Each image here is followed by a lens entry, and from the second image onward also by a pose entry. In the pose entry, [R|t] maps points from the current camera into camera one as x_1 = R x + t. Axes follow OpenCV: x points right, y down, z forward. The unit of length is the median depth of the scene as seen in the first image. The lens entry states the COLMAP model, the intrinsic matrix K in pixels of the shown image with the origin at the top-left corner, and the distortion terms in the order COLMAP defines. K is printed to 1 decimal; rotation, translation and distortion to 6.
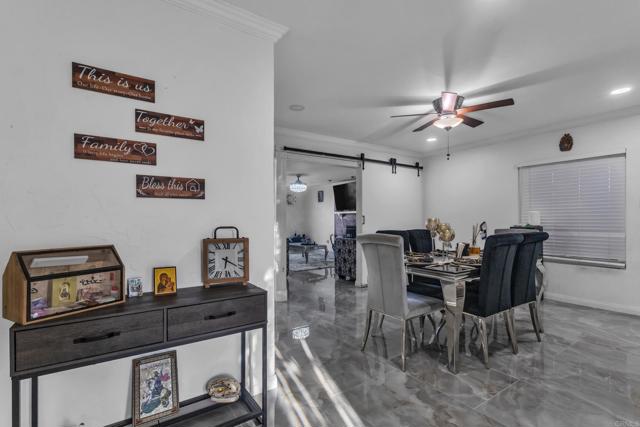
lens RADIAL K [[299.5, 0, 320.3], [0, 299.5, 218.1], [0, 0, 1]] dist [-0.003295, -0.000459]
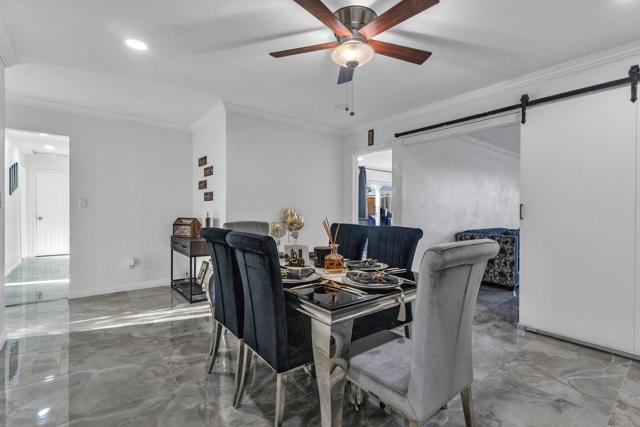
lens RADIAL K [[299.5, 0, 320.3], [0, 299.5, 218.1], [0, 0, 1]] dist [-0.003295, -0.000459]
pose [[0.090306, 0.022840, -0.995652, 1.755700], [-0.005903, 0.999732, 0.022398, 0.014666], [0.995897, 0.003855, 0.090417, 1.477792]]
